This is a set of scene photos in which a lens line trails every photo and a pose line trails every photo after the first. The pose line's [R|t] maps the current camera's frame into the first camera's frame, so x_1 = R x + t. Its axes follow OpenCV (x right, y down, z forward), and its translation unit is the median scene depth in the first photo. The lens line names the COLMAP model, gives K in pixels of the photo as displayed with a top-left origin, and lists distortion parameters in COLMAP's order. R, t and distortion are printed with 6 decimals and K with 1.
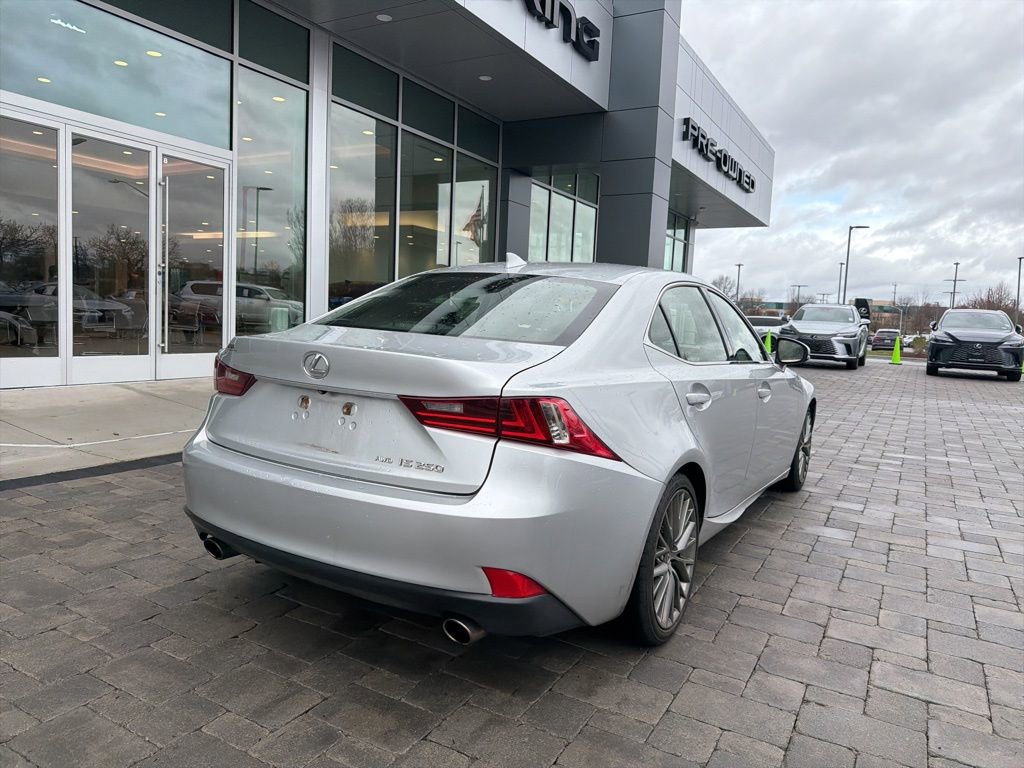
lens RADIAL K [[721.3, 0, 515.7], [0, 721.3, 382.0], [0, 0, 1]] dist [0.029027, -0.036271]
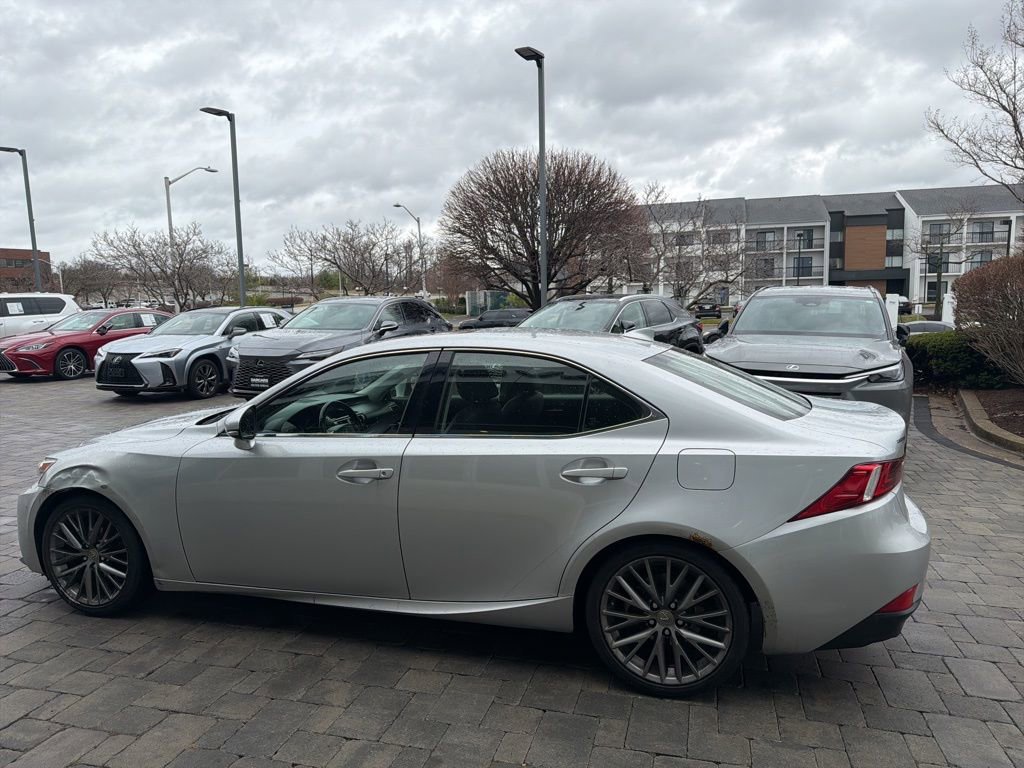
lens RADIAL K [[724.6, 0, 515.8], [0, 724.6, 365.2], [0, 0, 1]] dist [0.006353, -0.007378]
pose [[-0.250921, -0.124103, 0.960019, -0.814716], [0.093601, 0.983990, 0.151667, -0.241657], [-0.963472, 0.127915, -0.235288, 1.122796]]
